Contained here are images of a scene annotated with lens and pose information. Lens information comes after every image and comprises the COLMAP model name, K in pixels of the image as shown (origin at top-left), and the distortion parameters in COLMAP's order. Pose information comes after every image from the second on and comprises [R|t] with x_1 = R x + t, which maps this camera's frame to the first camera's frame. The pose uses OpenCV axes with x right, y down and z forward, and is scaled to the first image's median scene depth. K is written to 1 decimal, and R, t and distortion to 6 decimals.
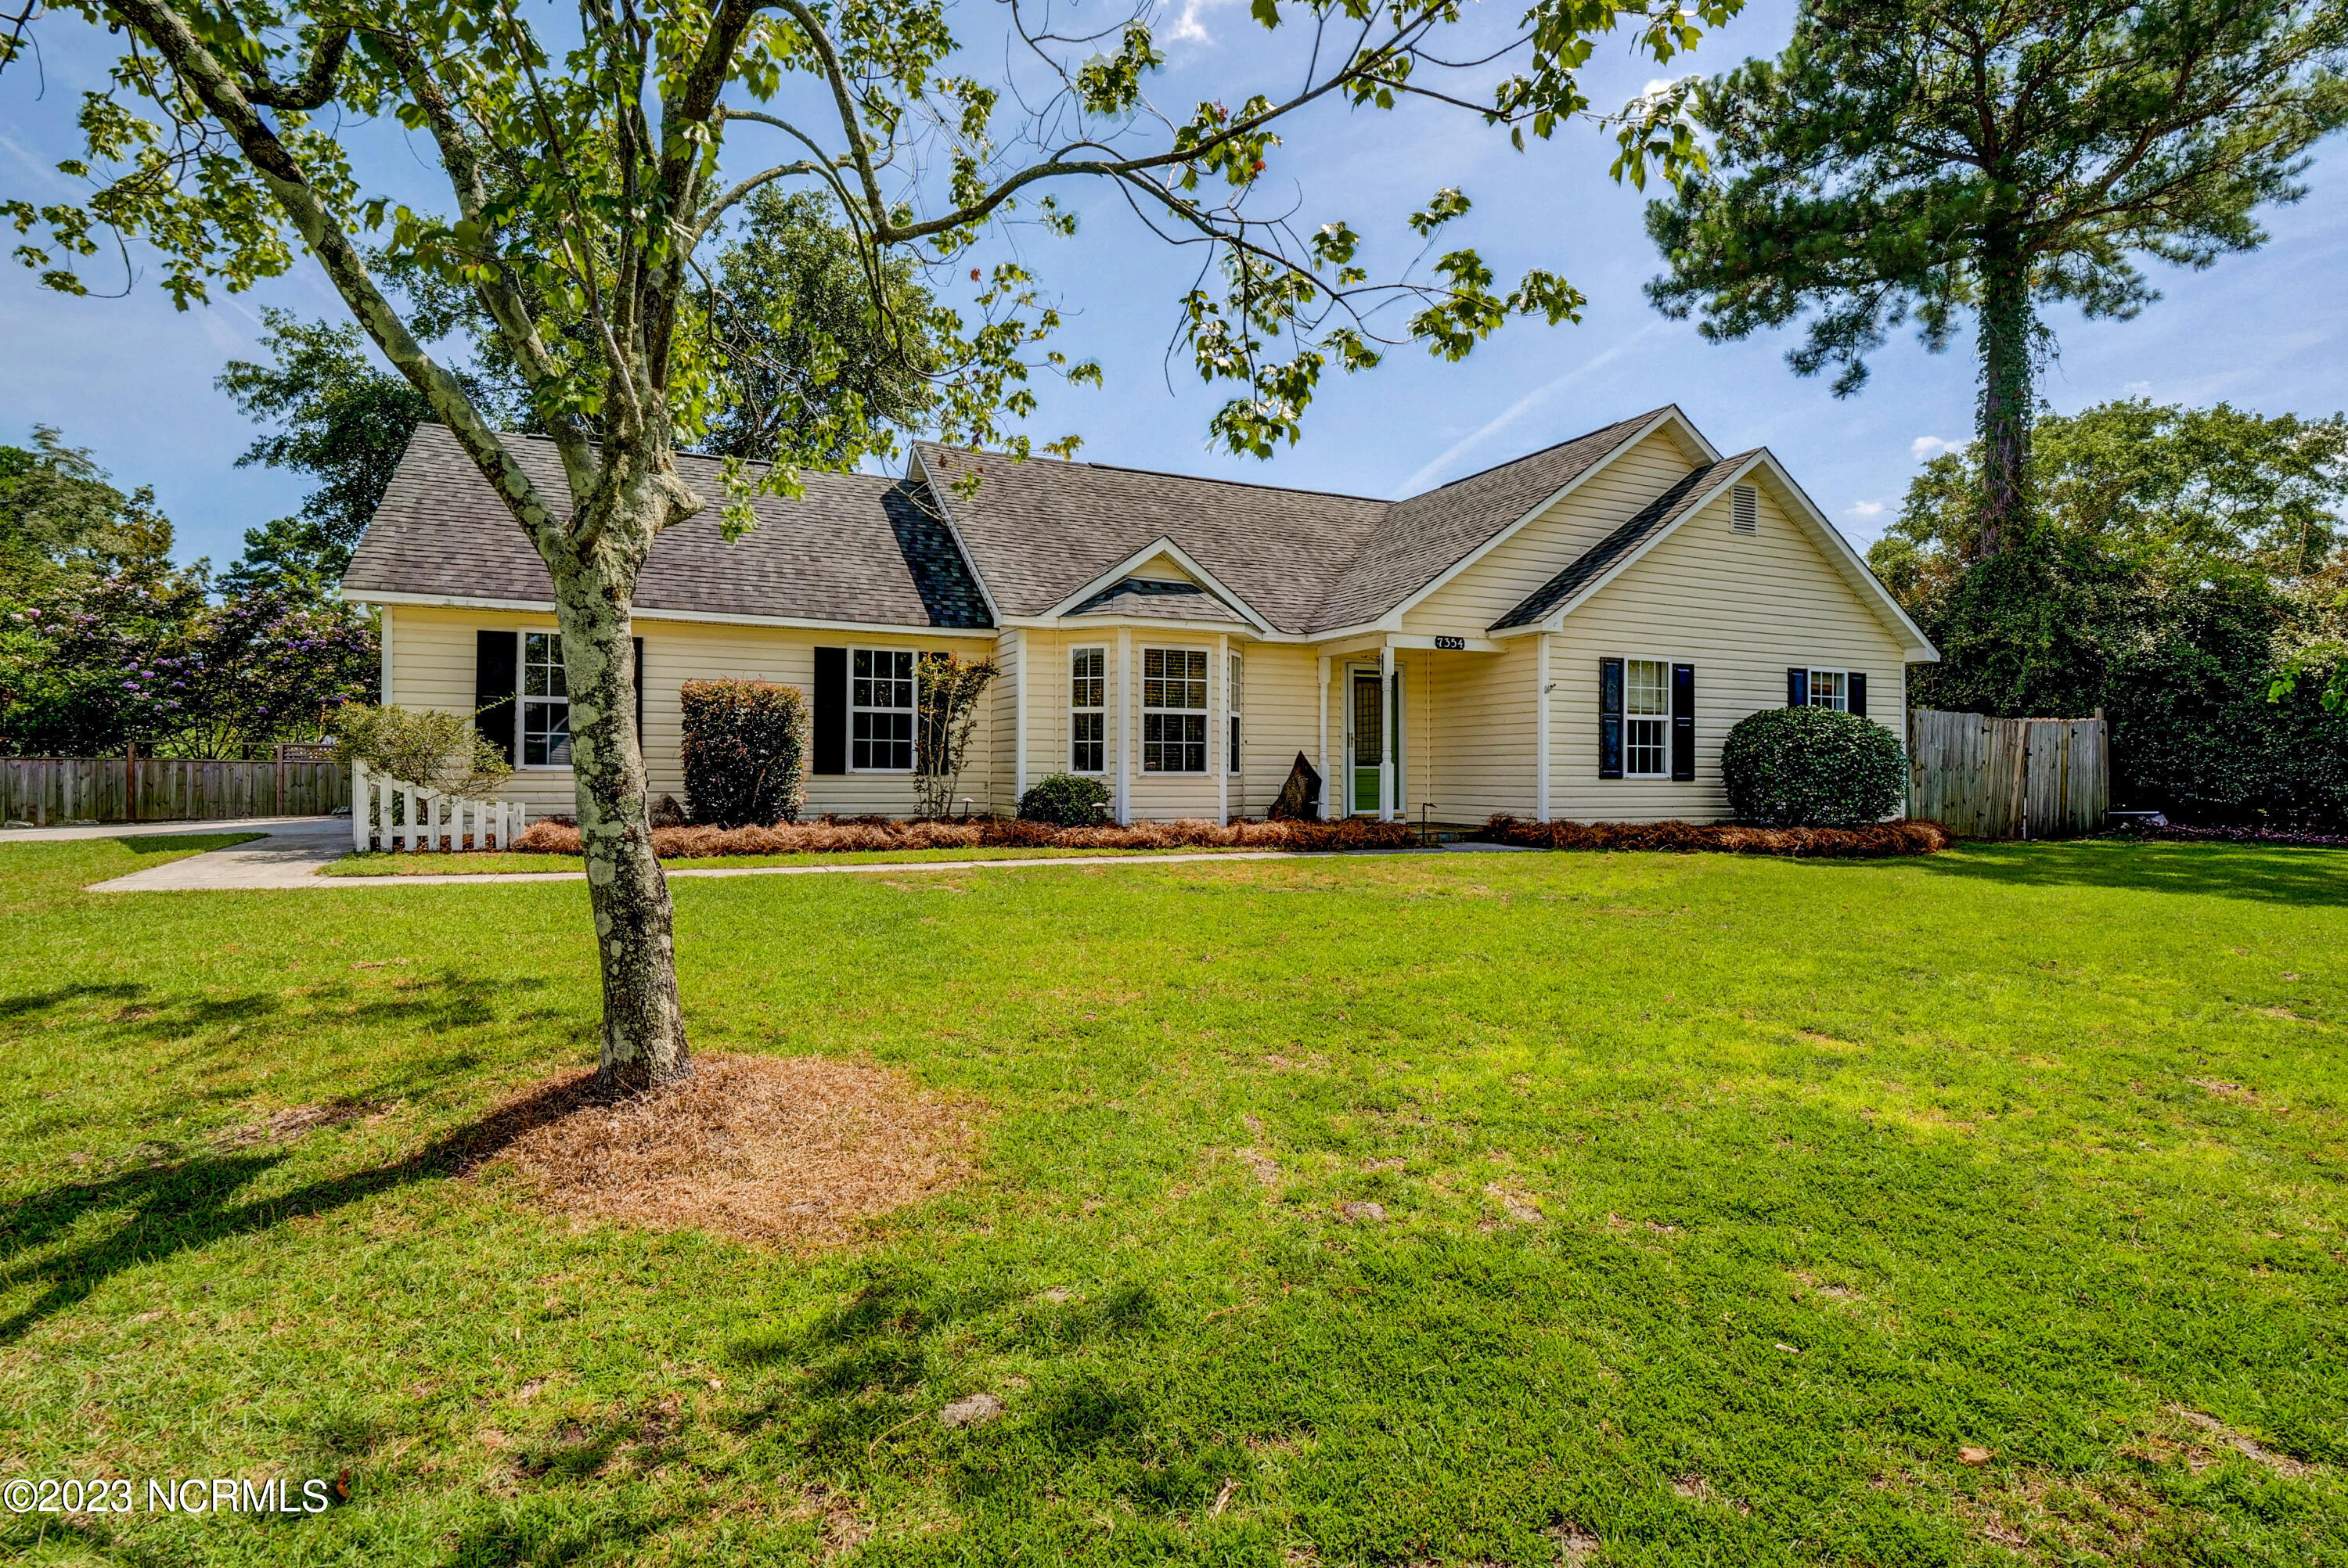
lens RADIAL K [[1138.3, 0, 1161.6], [0, 1138.3, 772.7], [0, 0, 1]] dist [-0.006589, -0.009388]
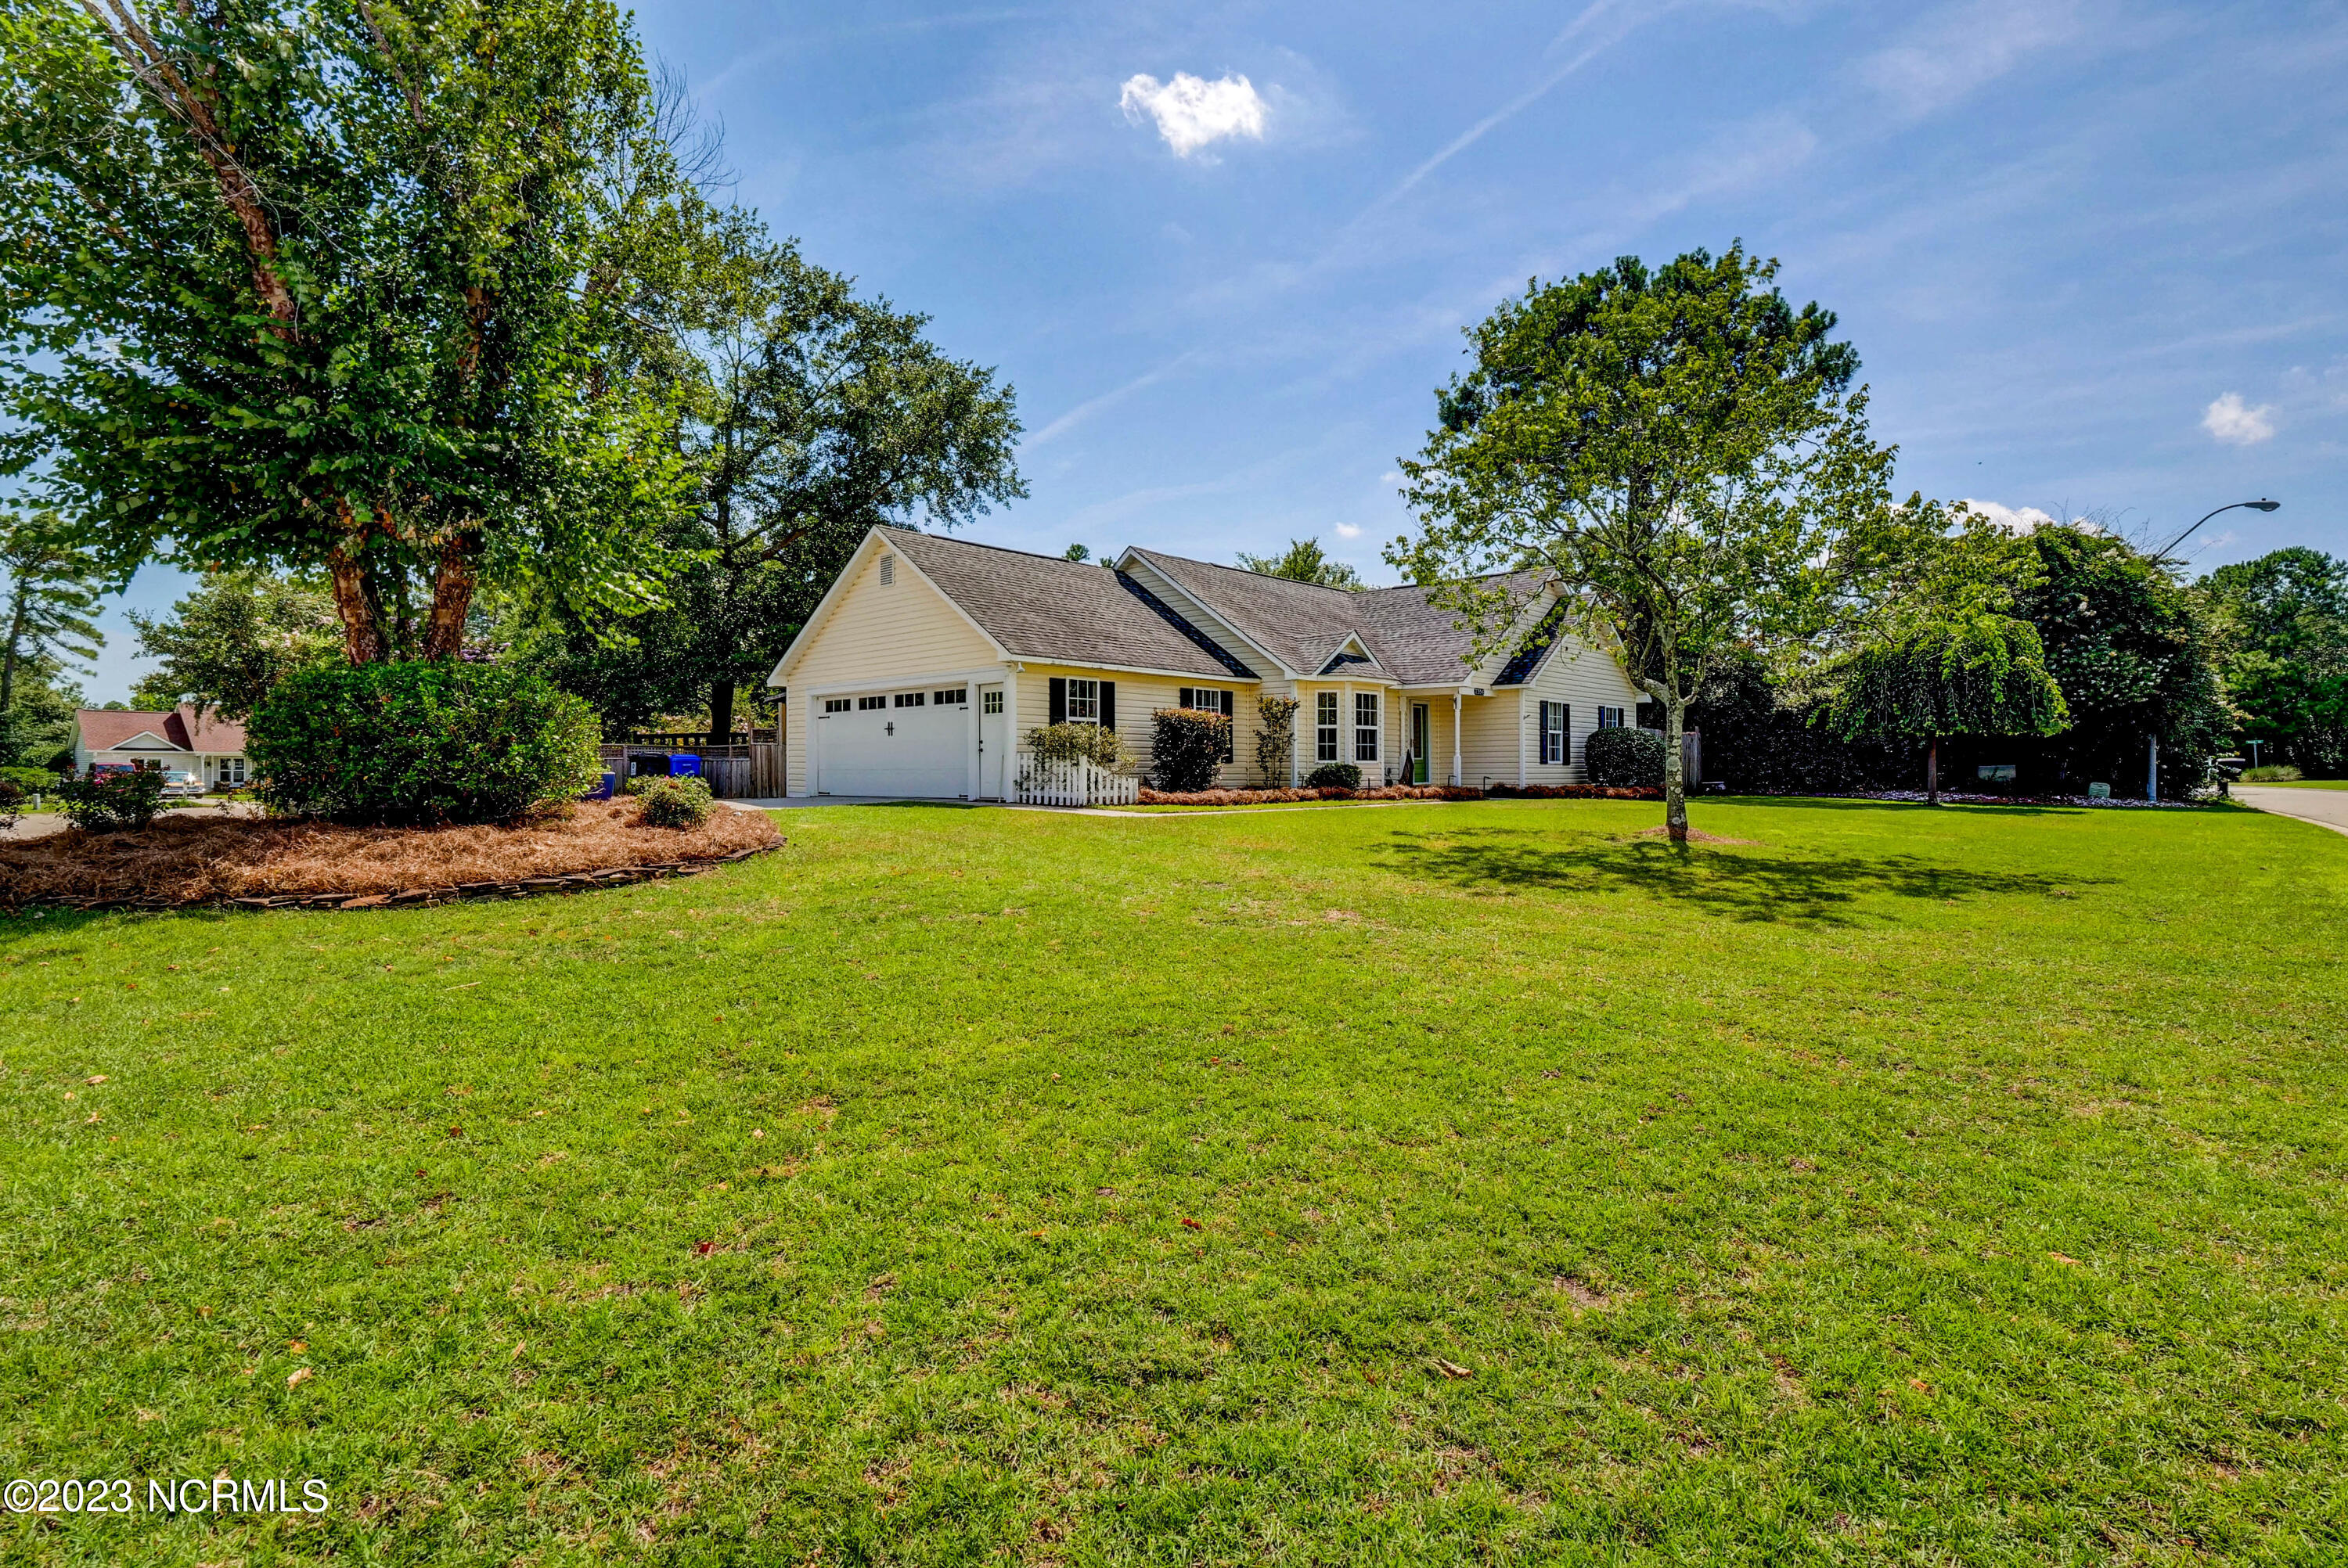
lens RADIAL K [[1138.3, 0, 1161.6], [0, 1138.3, 772.7], [0, 0, 1]] dist [-0.006589, -0.009388]
pose [[0.923972, -0.006063, 0.382412, -0.955899], [0.001722, 0.999930, 0.011692, -0.002748], [-0.382456, -0.010144, 0.923918, -0.547470]]
